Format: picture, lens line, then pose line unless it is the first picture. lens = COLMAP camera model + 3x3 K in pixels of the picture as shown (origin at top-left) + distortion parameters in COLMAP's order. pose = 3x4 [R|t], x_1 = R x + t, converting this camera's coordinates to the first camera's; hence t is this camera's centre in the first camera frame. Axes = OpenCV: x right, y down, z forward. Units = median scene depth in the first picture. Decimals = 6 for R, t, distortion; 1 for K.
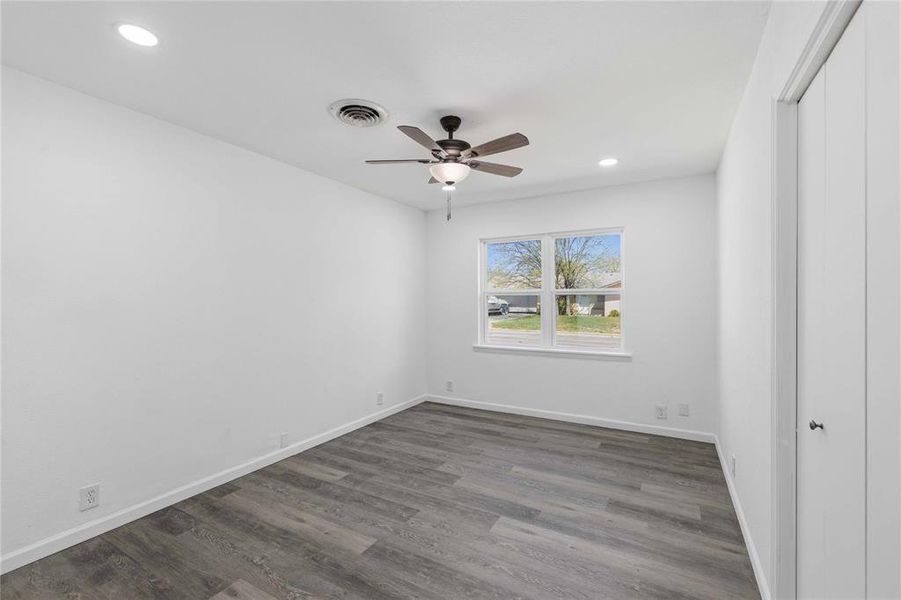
lens RADIAL K [[394.3, 0, 445.0], [0, 394.3, 298.8], [0, 0, 1]] dist [-0.000362, 0.000091]
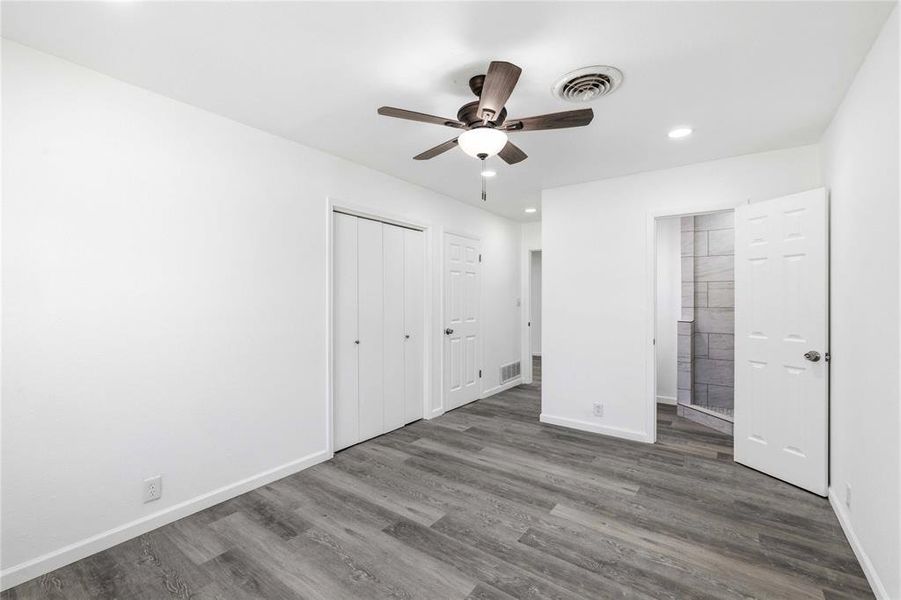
lens RADIAL K [[394.3, 0, 445.0], [0, 394.3, 298.8], [0, 0, 1]] dist [-0.000362, 0.000091]
pose [[-0.994527, -0.000955, 0.104474, 0.006234], [-0.001016, 0.999999, -0.000527, 0.006998], [-0.104473, -0.000631, -0.994528, 1.990989]]
